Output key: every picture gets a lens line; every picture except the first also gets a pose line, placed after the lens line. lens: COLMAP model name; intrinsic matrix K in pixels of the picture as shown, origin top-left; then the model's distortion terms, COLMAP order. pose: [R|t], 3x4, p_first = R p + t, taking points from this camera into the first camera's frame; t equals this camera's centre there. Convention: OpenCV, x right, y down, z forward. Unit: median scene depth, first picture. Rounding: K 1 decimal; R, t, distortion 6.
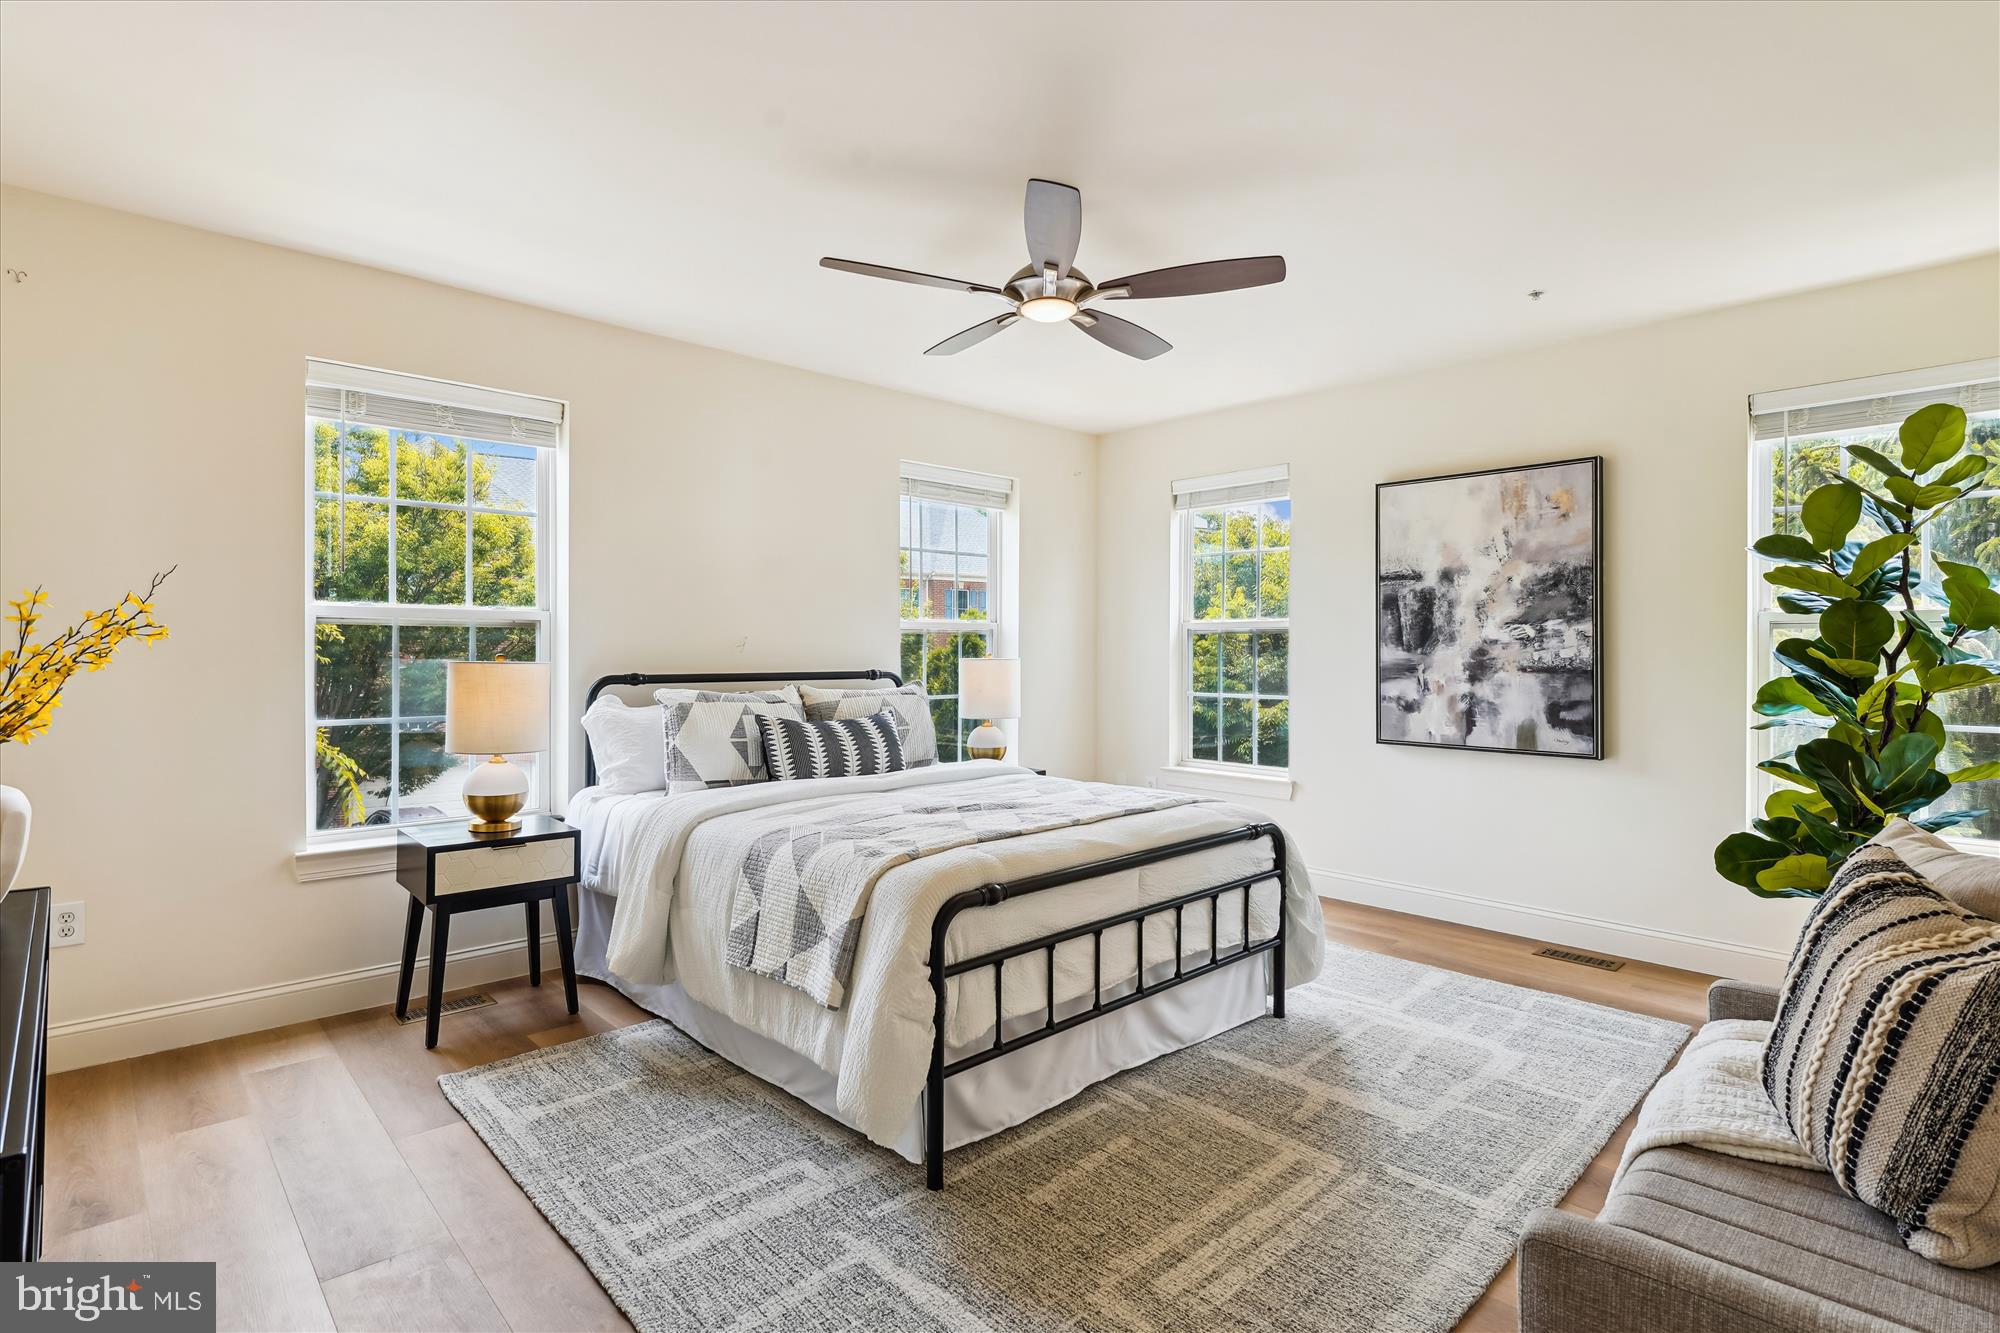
lens RADIAL K [[972.1, 0, 992.6], [0, 972.1, 664.7], [0, 0, 1]] dist [0.028232, -0.010396]
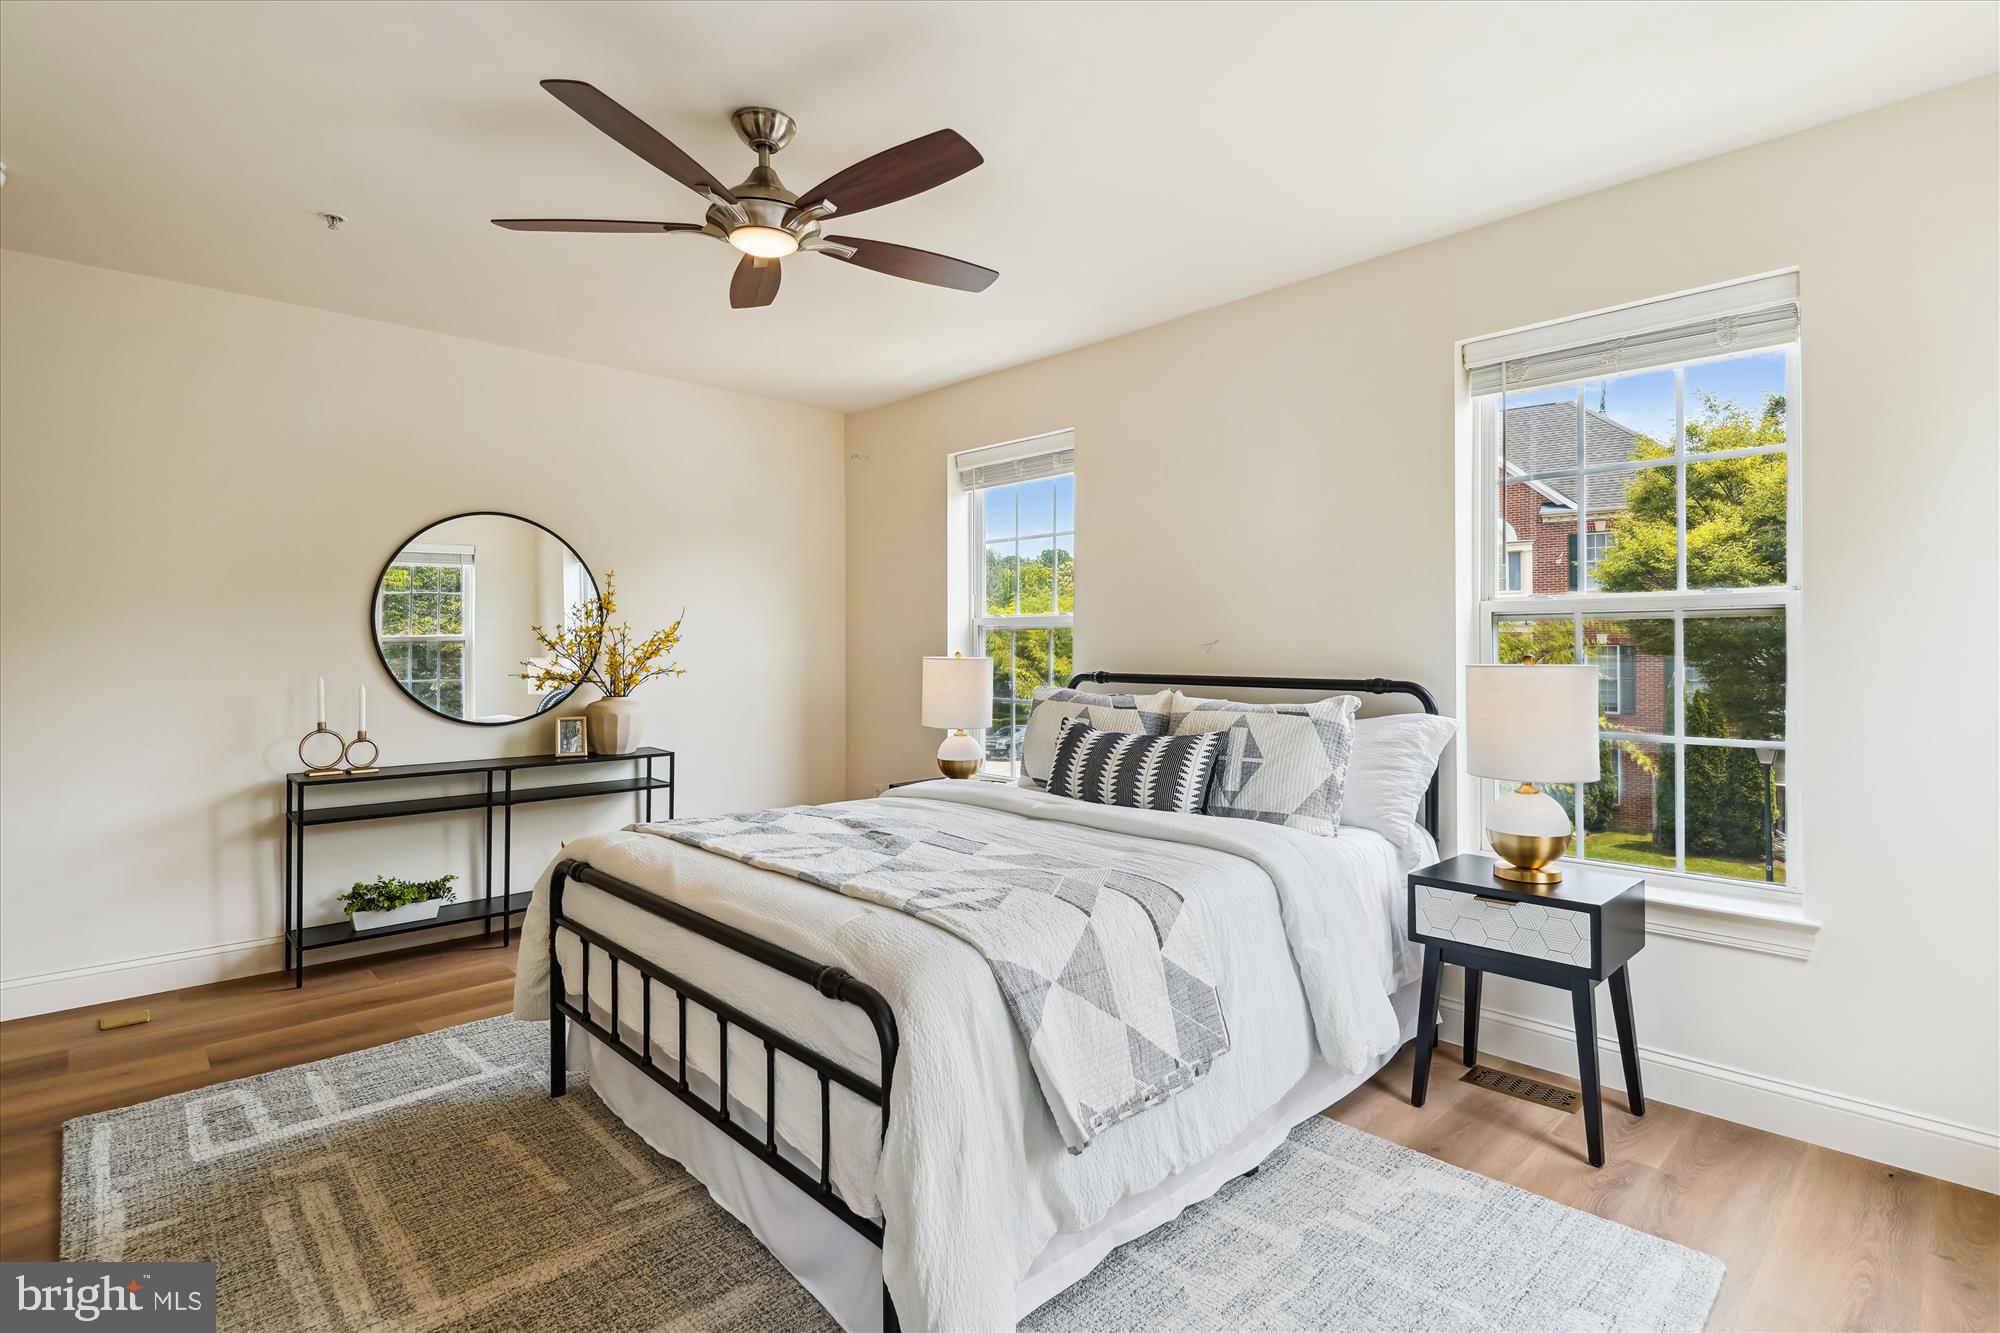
lens RADIAL K [[972.1, 0, 993.9], [0, 972.1, 657.8], [0, 0, 1]] dist [0.028232, -0.010396]
pose [[-0.013290, 0.010407, -0.999858, 1.011543], [-0.006988, 0.999920, 0.010501, -0.024845], [0.999887, 0.007127, -0.013216, 1.365319]]
